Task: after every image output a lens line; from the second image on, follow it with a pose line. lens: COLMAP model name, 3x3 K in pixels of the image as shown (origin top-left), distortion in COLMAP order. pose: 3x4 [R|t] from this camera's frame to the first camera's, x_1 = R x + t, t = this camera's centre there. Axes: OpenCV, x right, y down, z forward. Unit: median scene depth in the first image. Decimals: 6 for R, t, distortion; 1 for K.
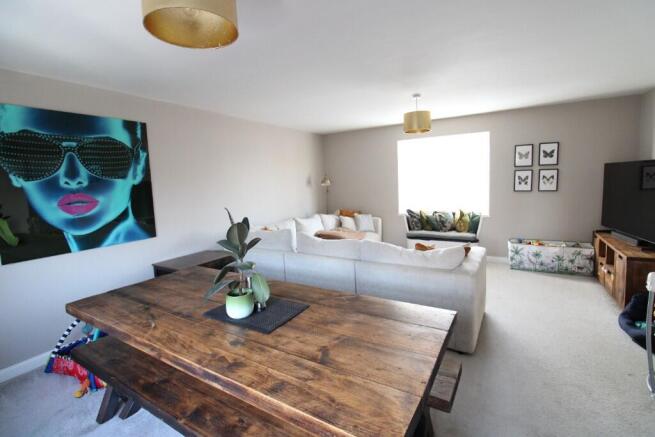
lens RADIAL K [[302.0, 0, 330.6], [0, 302.0, 209.7], [0, 0, 1]] dist [-0.000945, -0.013262]
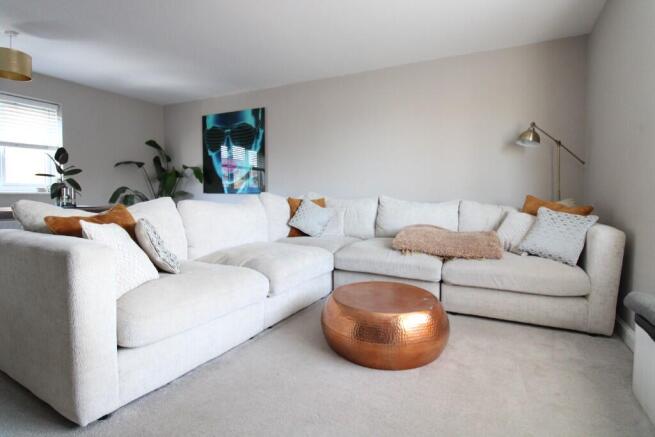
lens RADIAL K [[320.6, 0, 330.6], [0, 320.6, 208.7], [0, 0, 1]] dist [0.003453, -0.015613]
pose [[0.058877, 0.081150, -0.994961, 1.042323], [-0.105959, 0.991568, 0.074603, 0.027240], [0.992626, 0.101033, 0.066979, 1.497578]]
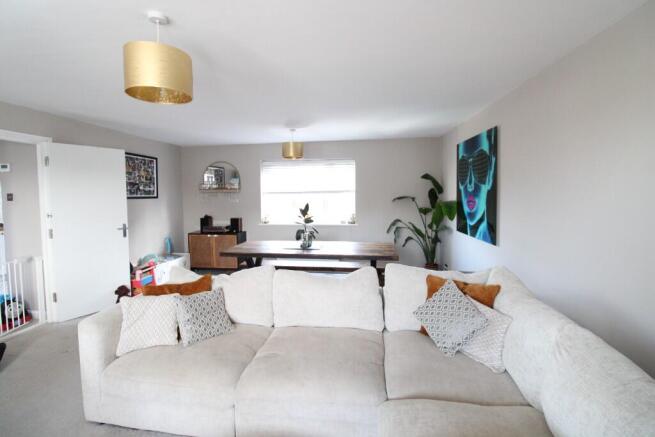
lens RADIAL K [[302.0, 0, 330.6], [0, 302.0, 209.7], [0, 0, 1]] dist [-0.000945, -0.013262]
pose [[-0.911316, 0.071524, -0.405447, 0.327438], [0.006715, 0.987246, 0.159063, -0.217002], [0.411652, 0.142234, -0.900173, 2.026834]]
